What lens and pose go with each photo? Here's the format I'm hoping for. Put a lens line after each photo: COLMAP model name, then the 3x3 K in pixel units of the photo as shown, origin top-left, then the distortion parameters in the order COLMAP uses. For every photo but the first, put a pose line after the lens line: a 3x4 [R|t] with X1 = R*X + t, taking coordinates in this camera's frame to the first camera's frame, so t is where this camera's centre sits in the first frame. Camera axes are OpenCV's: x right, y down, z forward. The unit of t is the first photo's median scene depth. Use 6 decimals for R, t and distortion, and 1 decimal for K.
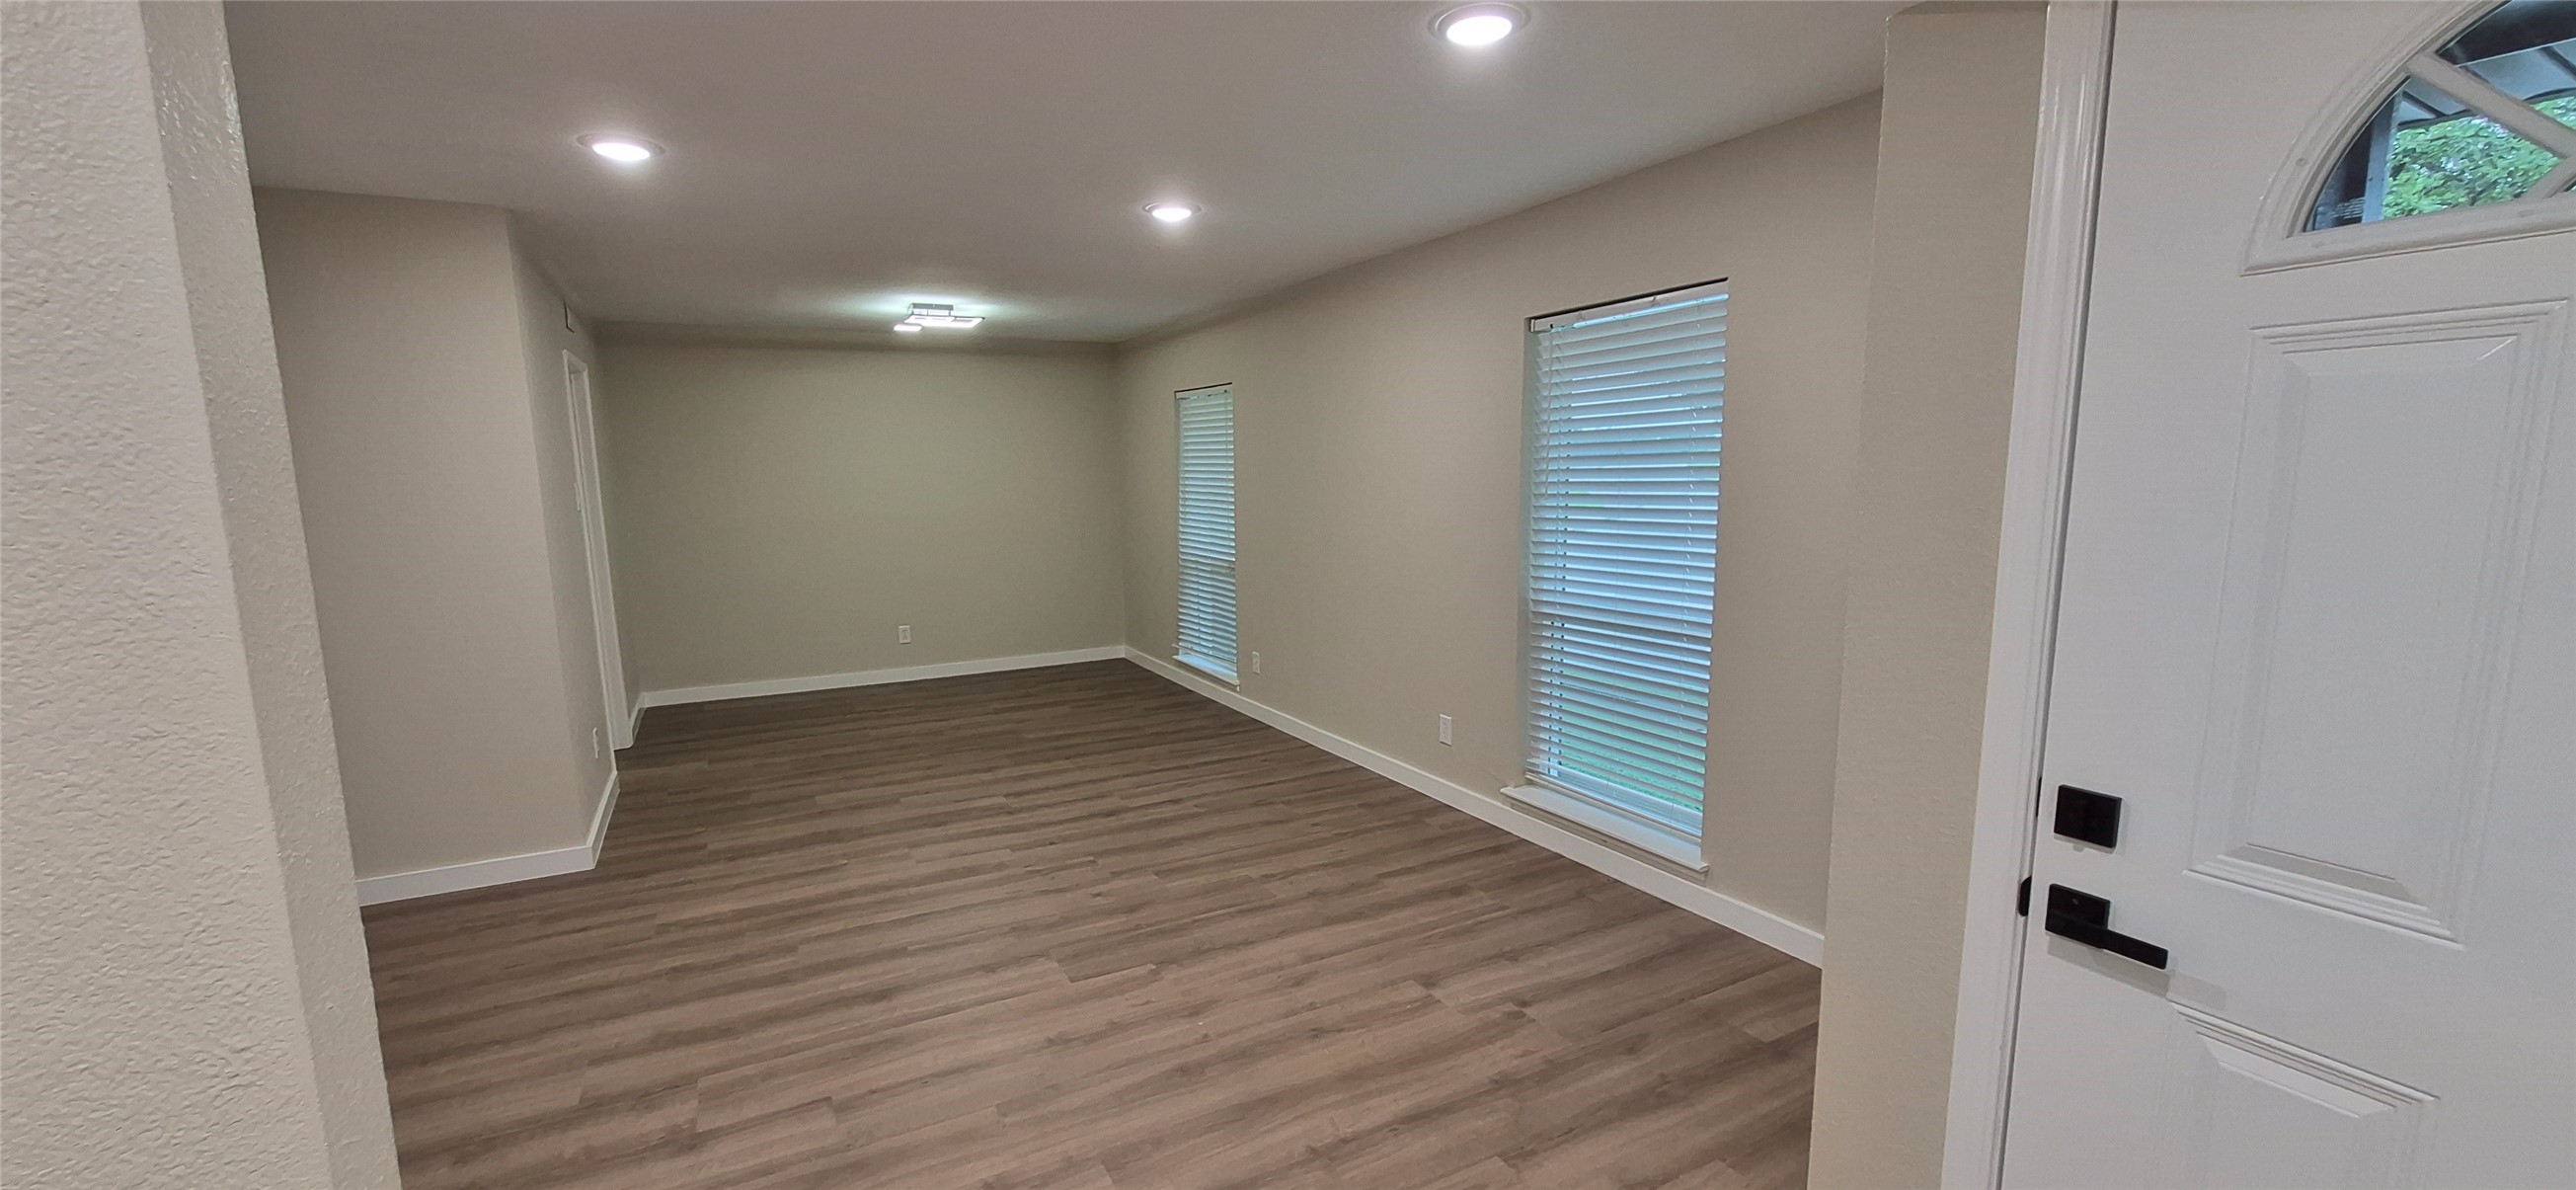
lens RADIAL K [[1023.9, 0, 1266.1], [0, 1023.9, 616.4], [0, 0, 1]] dist [0.001919, -0.000058]
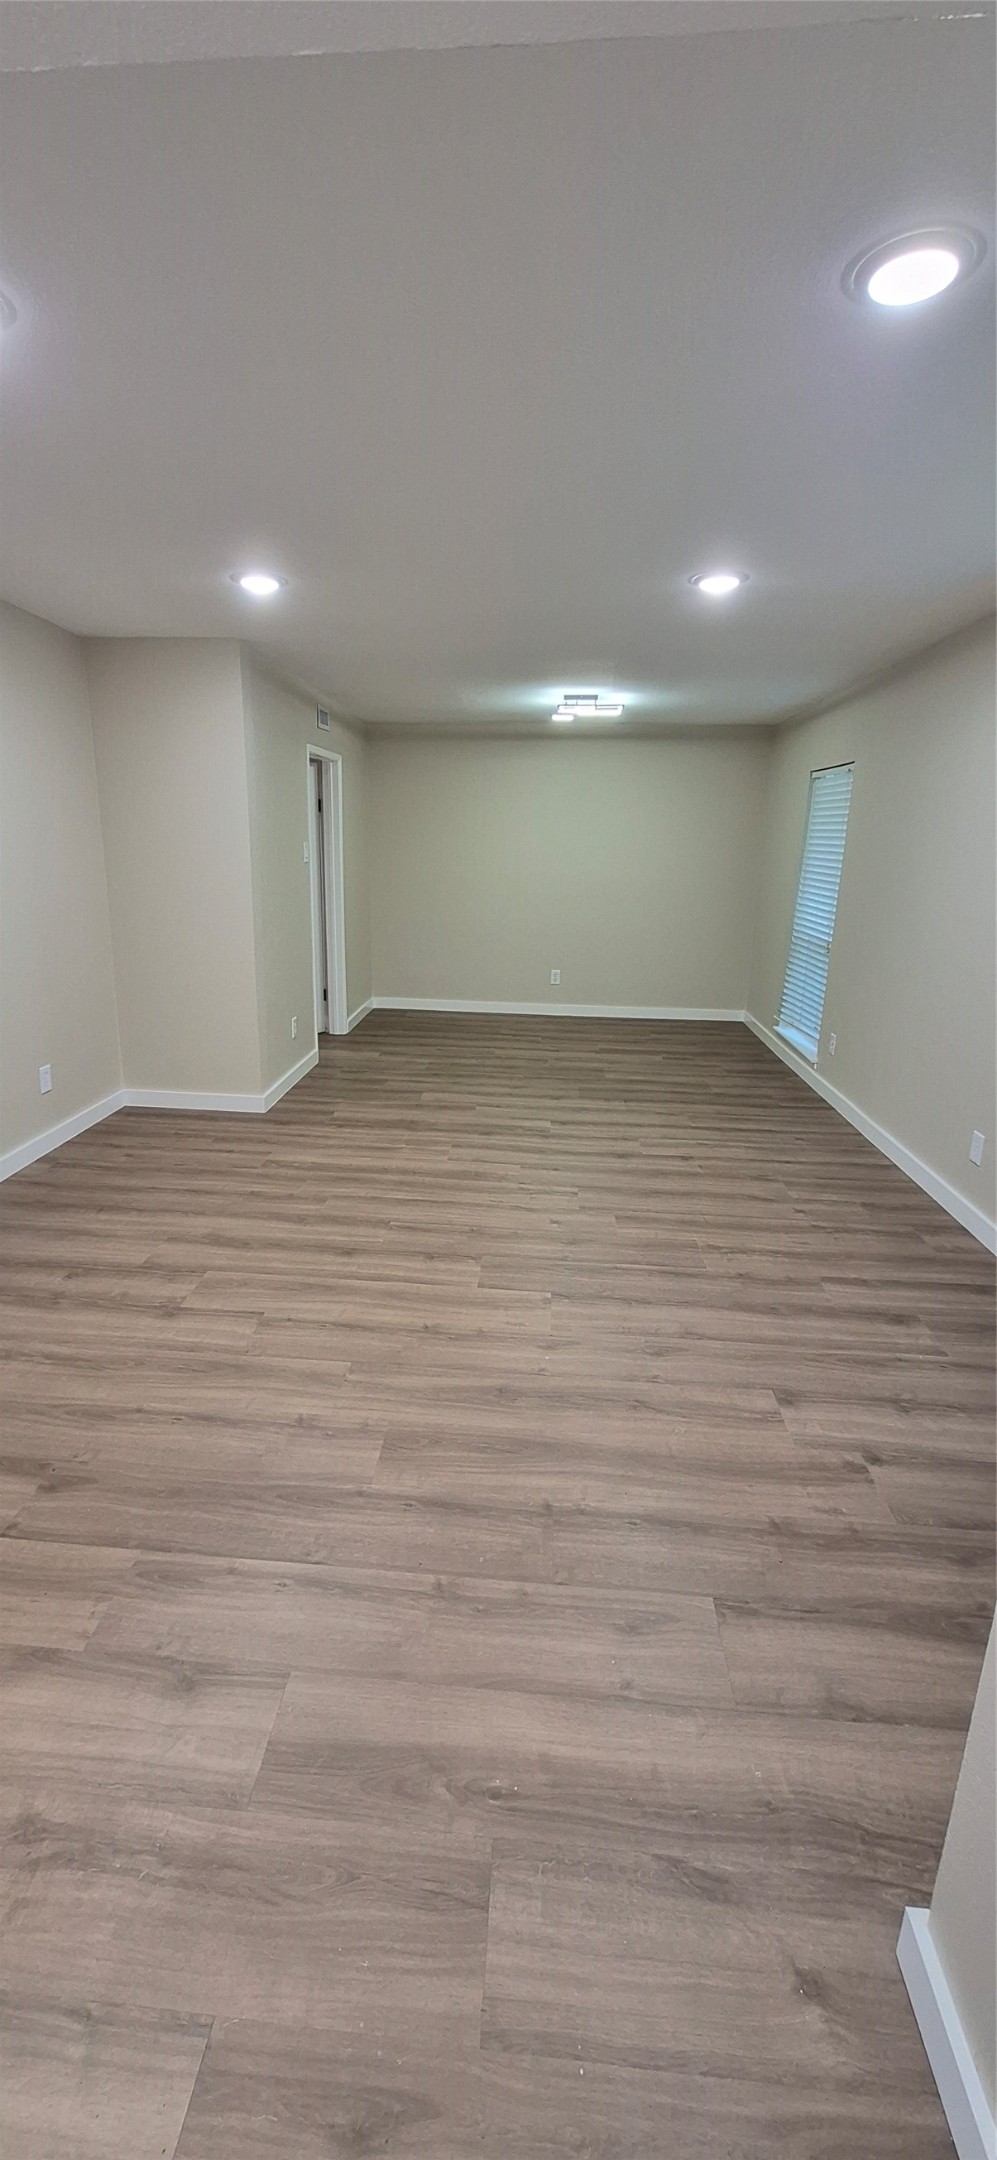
lens RADIAL K [[866.0, 0, 471.7], [0, 866.0, 1046.1], [0, 0, 1]] dist [0.000894, 0.000743]
pose [[0.839763, 0.155720, -0.520143, 0.213275], [-0.110288, 0.986940, 0.117411, -0.021985], [0.531634, -0.041232, 0.845970, 0.134127]]
